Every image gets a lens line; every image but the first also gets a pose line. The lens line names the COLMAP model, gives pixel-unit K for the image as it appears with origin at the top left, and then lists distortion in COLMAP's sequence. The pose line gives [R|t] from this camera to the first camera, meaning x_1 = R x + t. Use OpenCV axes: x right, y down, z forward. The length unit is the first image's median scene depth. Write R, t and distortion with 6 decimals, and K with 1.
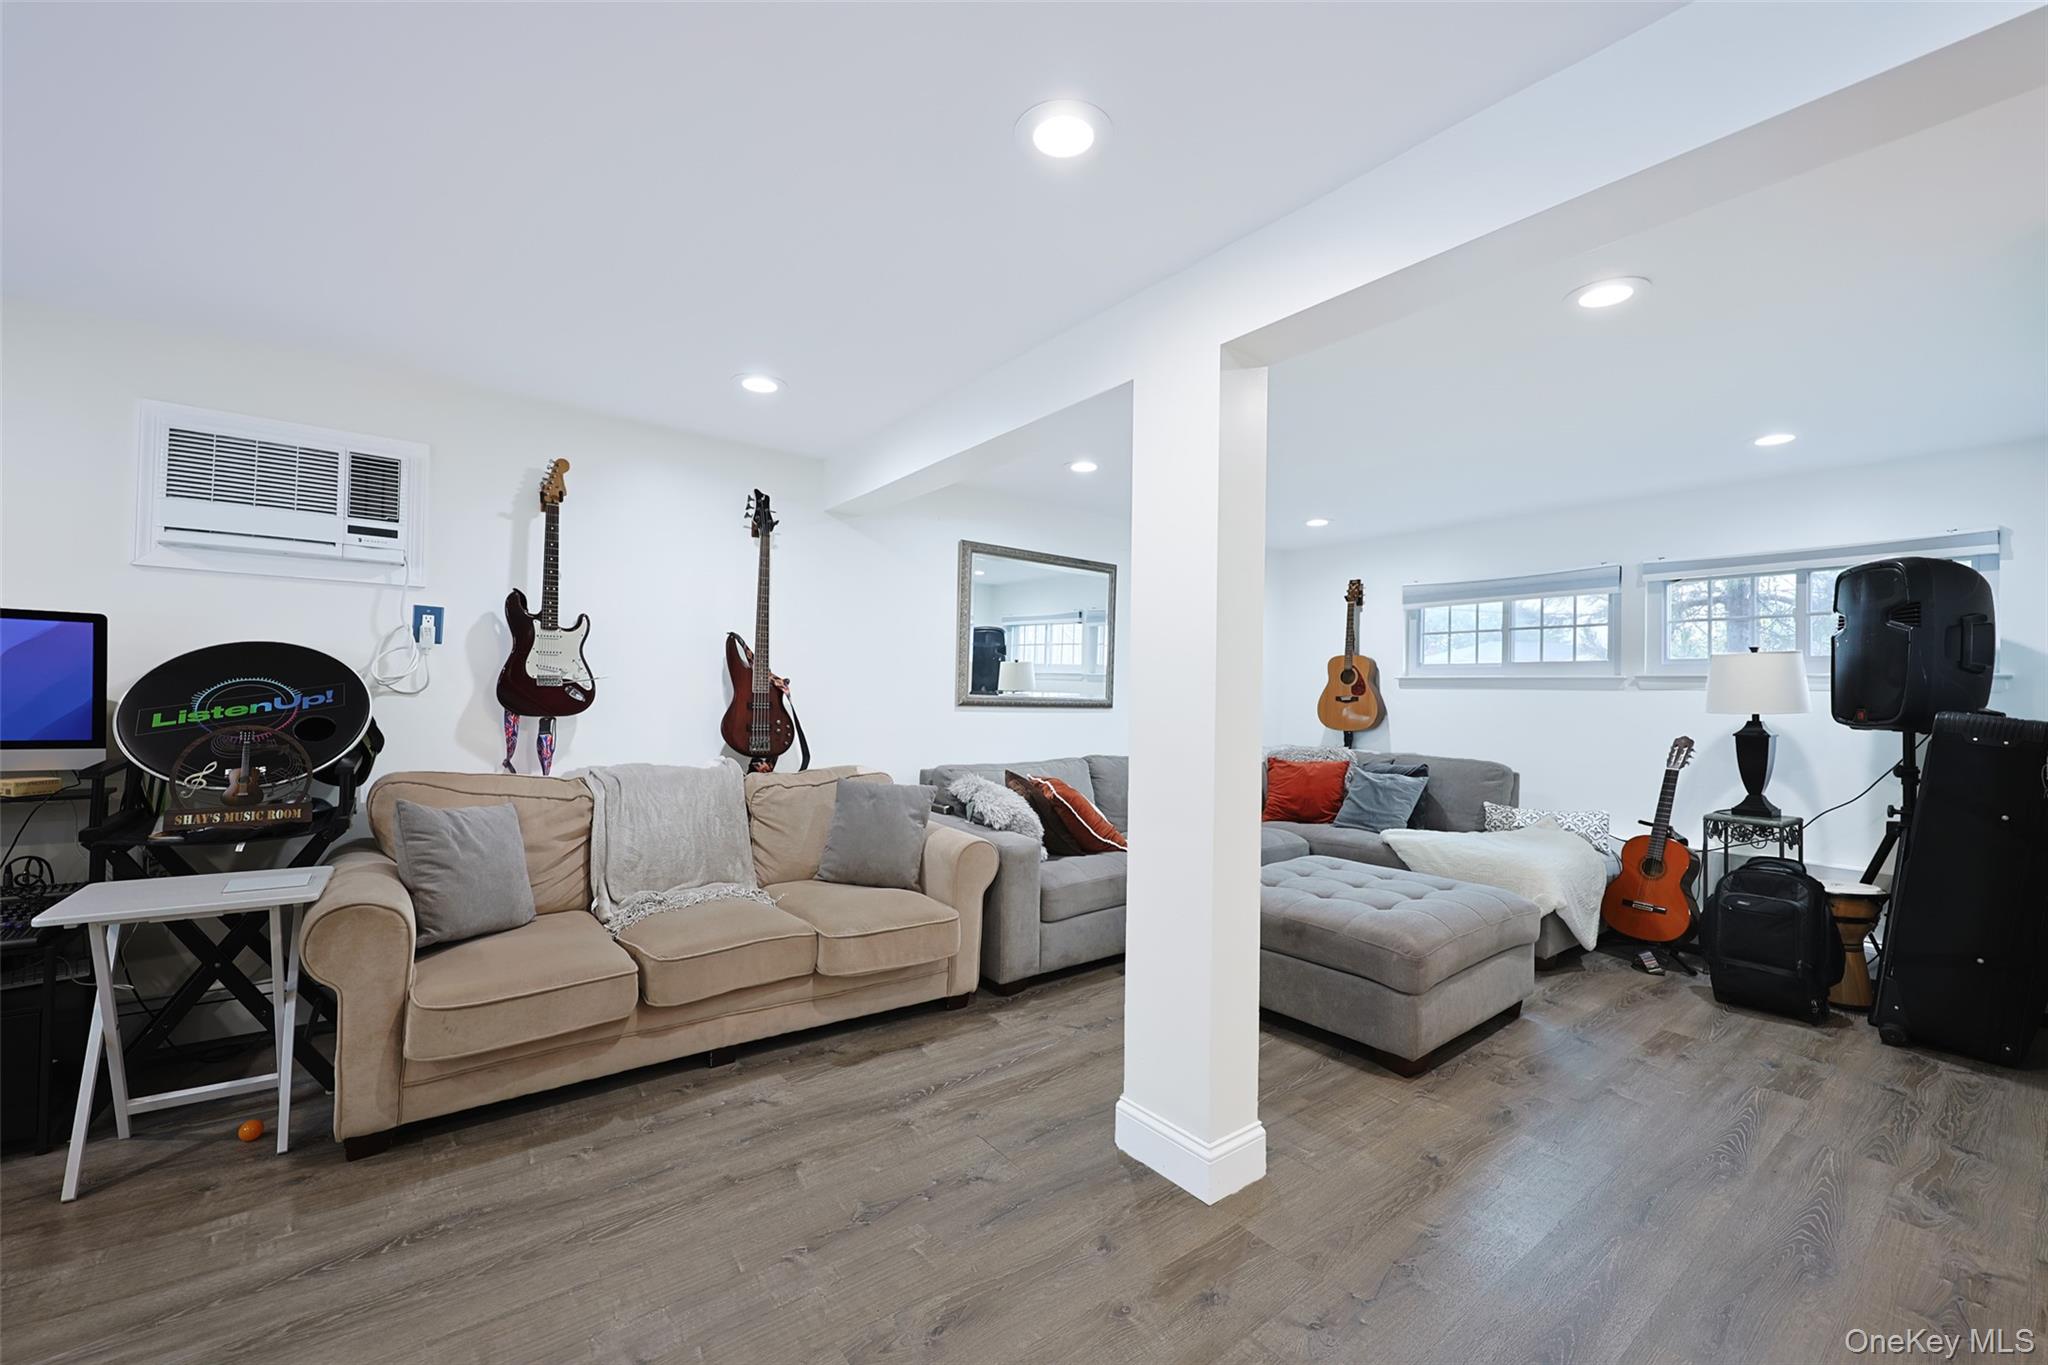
lens RADIAL K [[813.4, 0, 1024.0], [0, 813.4, 682.5], [0, 0, 1]] dist [0.000153, 0.000515]
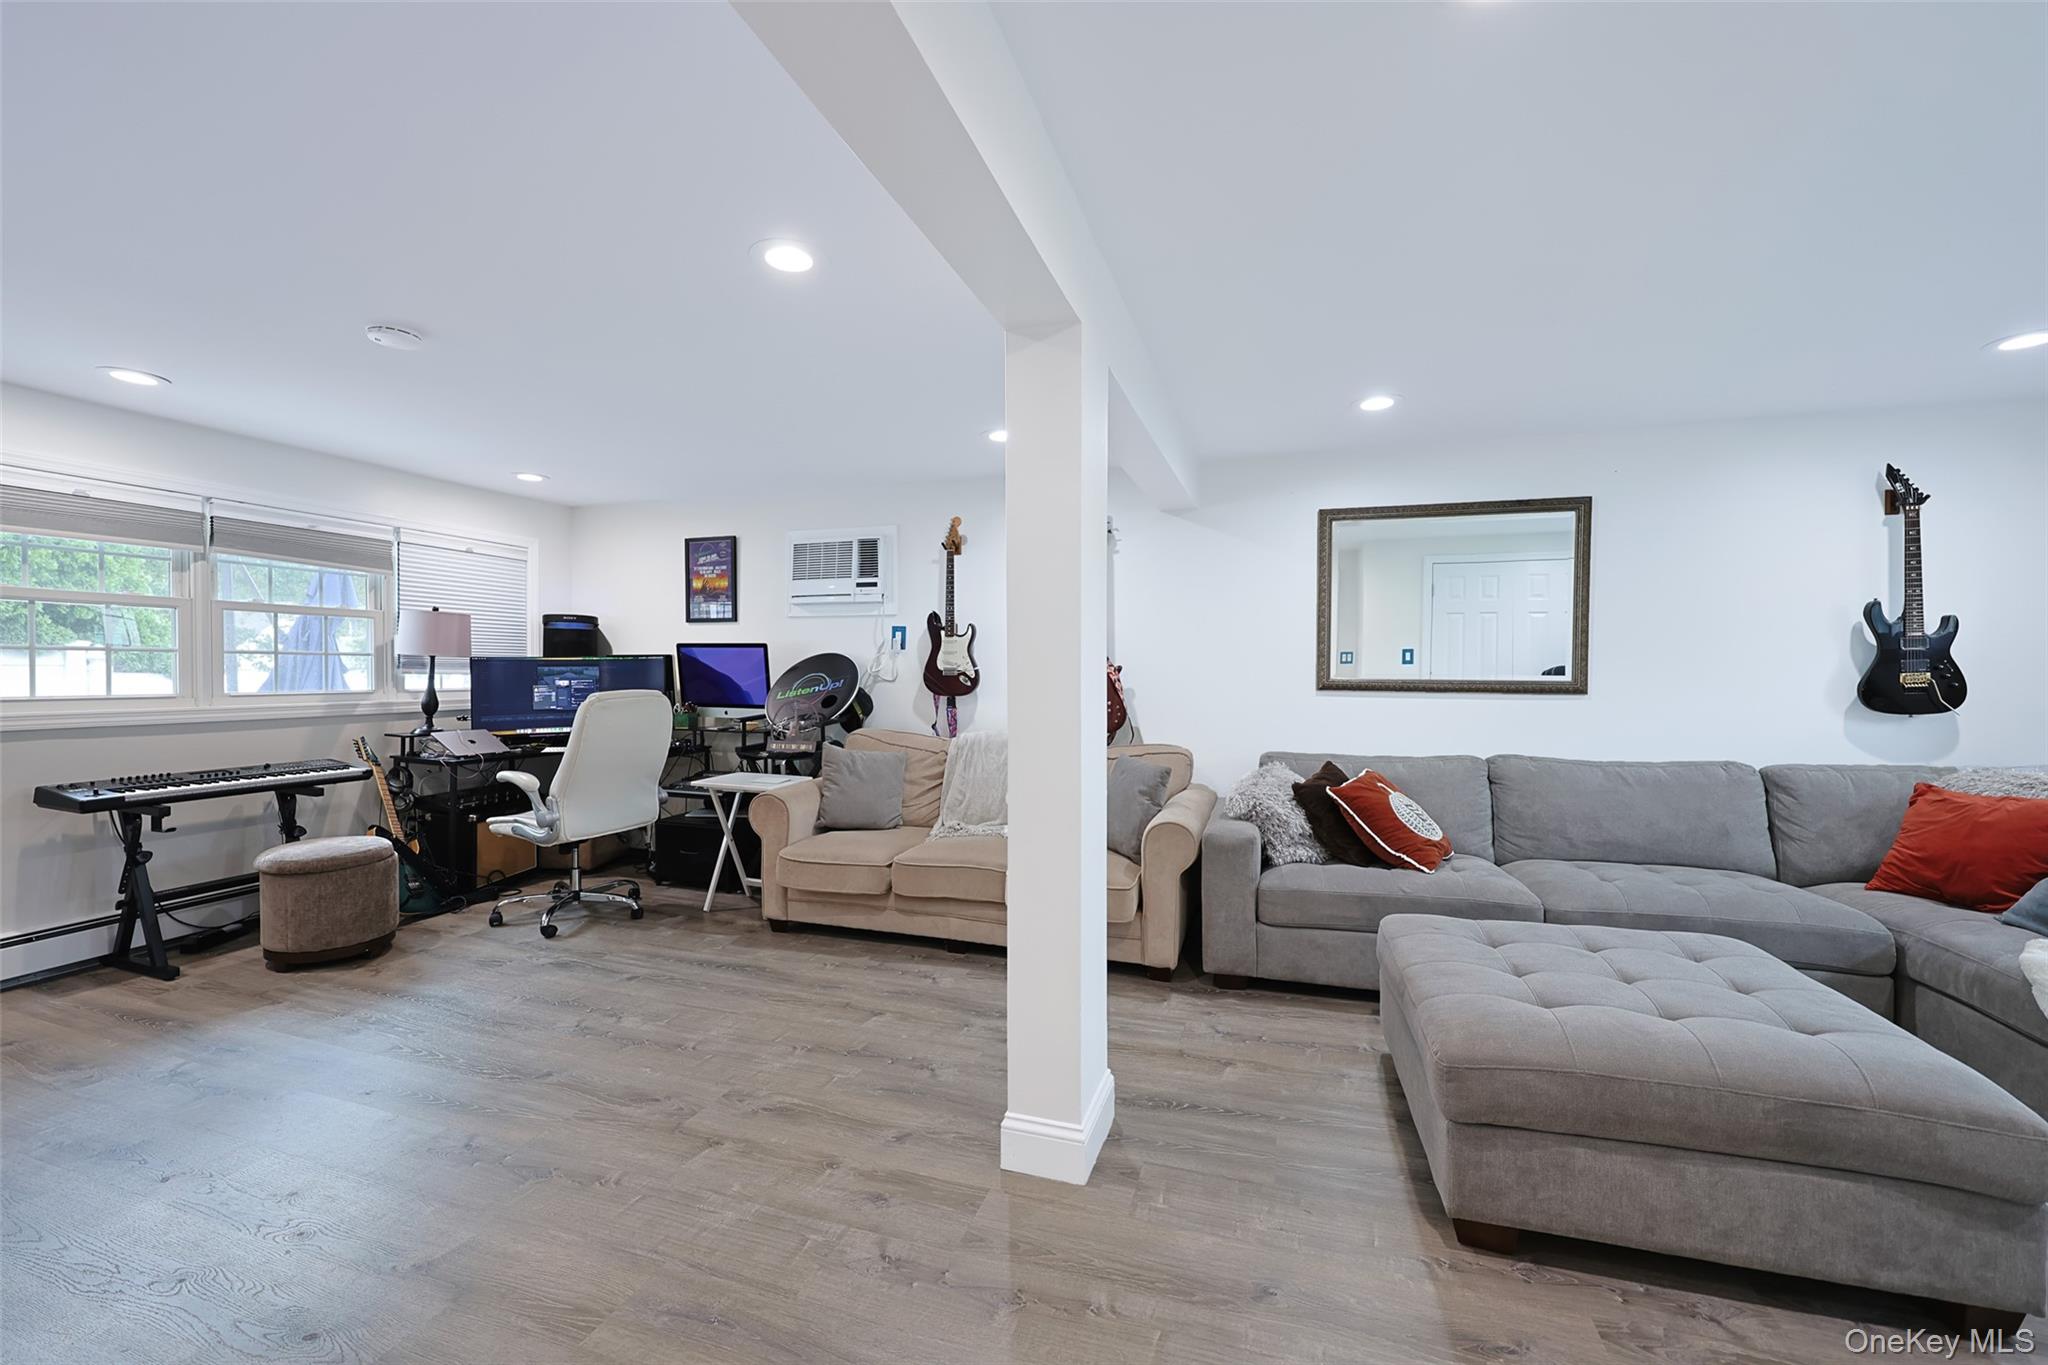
lens RADIAL K [[813.4, 0, 1024.0], [0, 813.4, 682.5], [0, 0, 1]] dist [0.000153, 0.000515]
pose [[0.572622, -0.004955, -0.819804, 0.780773], [0.019451, 0.999782, 0.007543, 0.010081], [0.819589, -0.020266, 0.572594, 0.312483]]
